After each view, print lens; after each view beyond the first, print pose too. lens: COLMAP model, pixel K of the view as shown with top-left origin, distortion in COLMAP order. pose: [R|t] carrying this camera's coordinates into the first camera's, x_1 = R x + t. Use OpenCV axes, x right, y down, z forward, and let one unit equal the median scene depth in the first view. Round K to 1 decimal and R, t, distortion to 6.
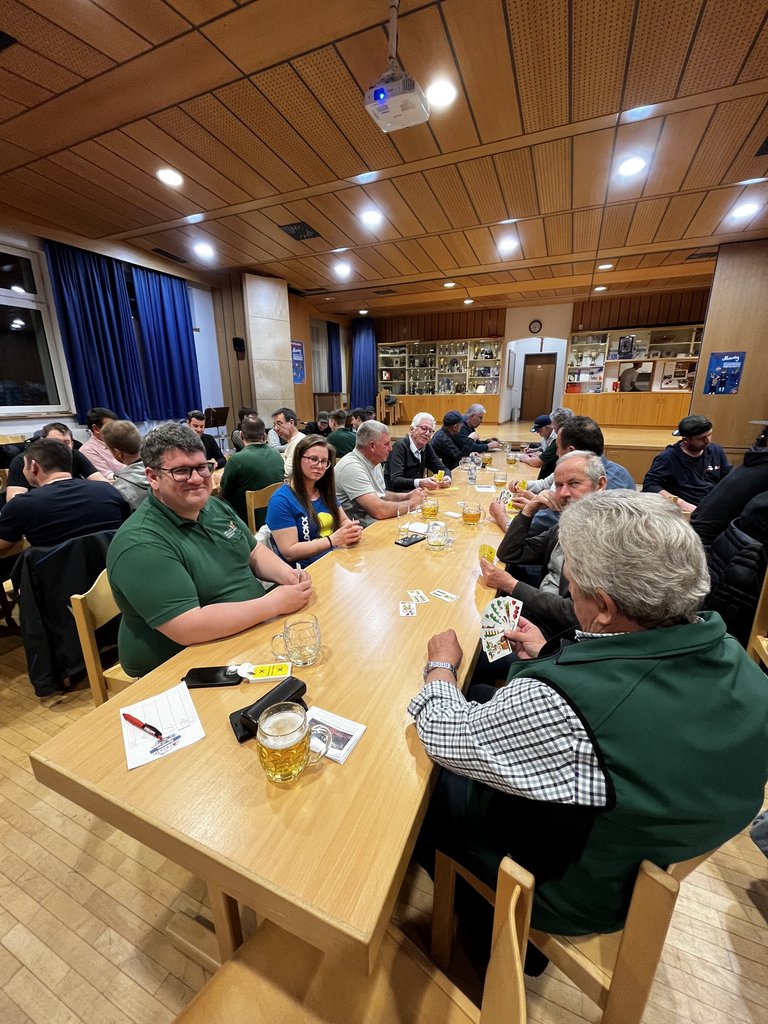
lens RADIAL K [[413.3, 0, 384.8], [0, 413.3, 508.0], [0, 0, 1]] dist [-0.005406, 0.000166]
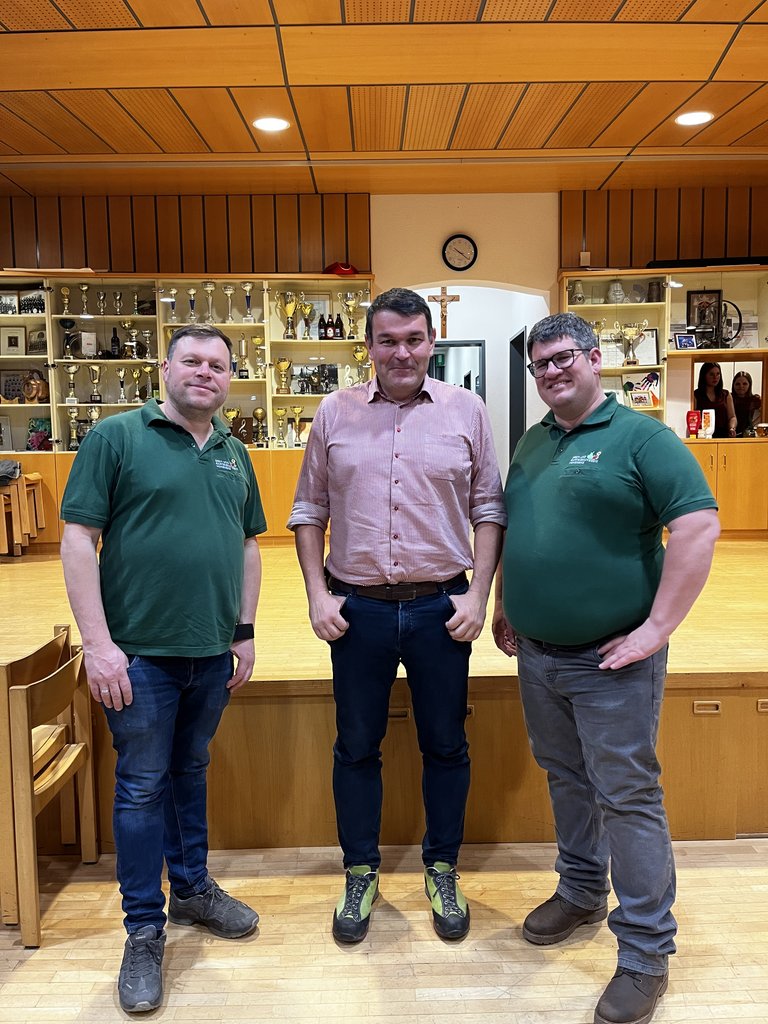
lens RADIAL K [[773.8, 0, 386.7], [0, 773.8, 518.3], [0, 0, 1]] dist [0.026408, -0.021890]
pose [[0.906804, -0.044116, 0.419239, 0.038771], [0.119323, 0.980699, -0.154895, -0.141965], [-0.404313, 0.190484, 0.894565, 0.522459]]
